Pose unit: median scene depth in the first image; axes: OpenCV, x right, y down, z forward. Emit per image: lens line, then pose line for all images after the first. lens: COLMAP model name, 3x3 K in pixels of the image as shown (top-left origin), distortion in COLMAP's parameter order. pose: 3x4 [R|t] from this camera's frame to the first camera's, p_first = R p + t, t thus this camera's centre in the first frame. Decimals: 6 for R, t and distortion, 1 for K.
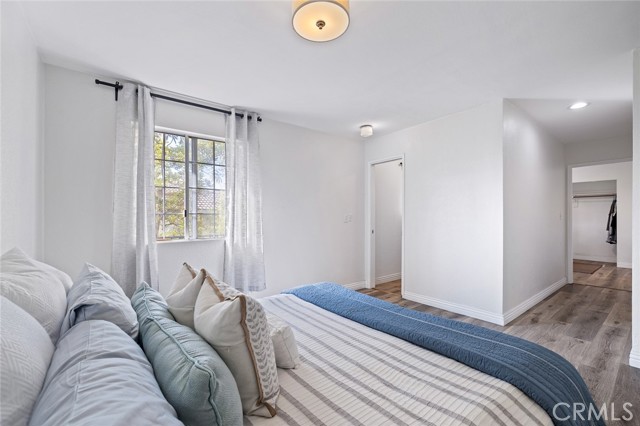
lens RADIAL K [[274.3, 0, 318.7], [0, 274.3, 210.9], [0, 0, 1]] dist [-0.000344, -0.000073]
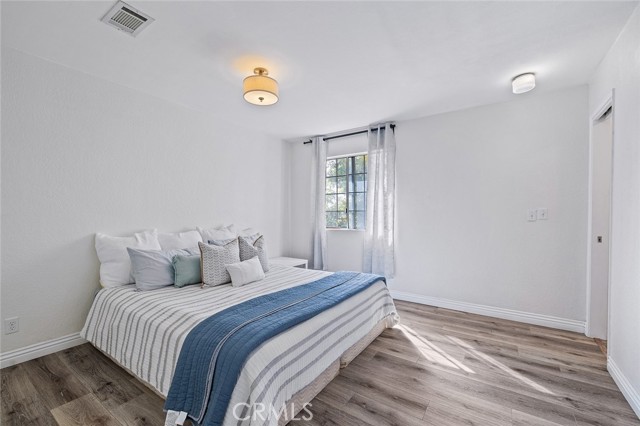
lens RADIAL K [[274.3, 0, 318.7], [0, 274.3, 210.9], [0, 0, 1]] dist [-0.000344, -0.000073]
pose [[0.291327, -0.012734, -0.956539, 0.822326], [0.013547, 0.999866, -0.009185, 0.020533], [0.956528, -0.010282, 0.291460, 0.410136]]
